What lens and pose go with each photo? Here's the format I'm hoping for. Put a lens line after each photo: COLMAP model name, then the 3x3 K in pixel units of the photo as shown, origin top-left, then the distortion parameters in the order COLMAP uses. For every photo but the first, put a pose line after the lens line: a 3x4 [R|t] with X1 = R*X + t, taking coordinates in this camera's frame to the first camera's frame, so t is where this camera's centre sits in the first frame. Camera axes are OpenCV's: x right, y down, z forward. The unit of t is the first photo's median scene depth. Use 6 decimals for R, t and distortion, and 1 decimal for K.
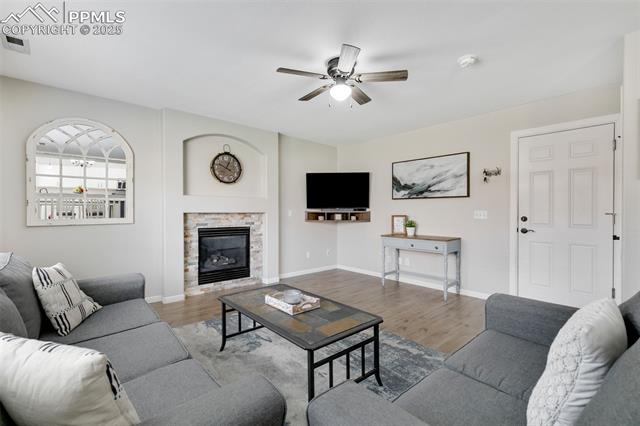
lens RADIAL K [[289.8, 0, 323.5], [0, 289.8, 211.4], [0, 0, 1]] dist [0.007848, -0.000628]
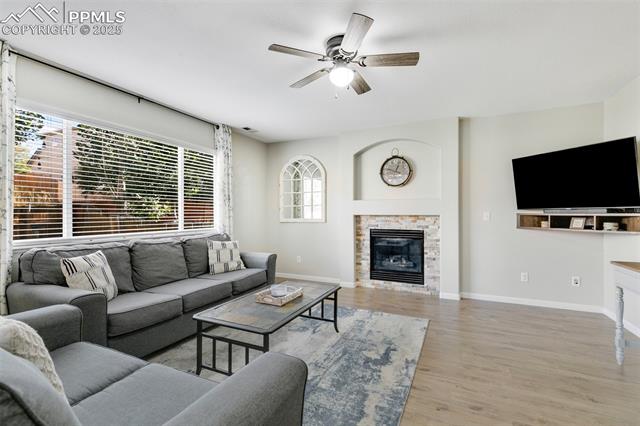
lens RADIAL K [[289.8, 0, 321.8], [0, 289.8, 214.7], [0, 0, 1]] dist [0.007848, -0.000628]
pose [[0.388249, 0.001741, -0.921553, 0.490195], [-0.001193, 0.999998, 0.001386, 0.002260], [0.921554, 0.000562, 0.388250, 0.360035]]
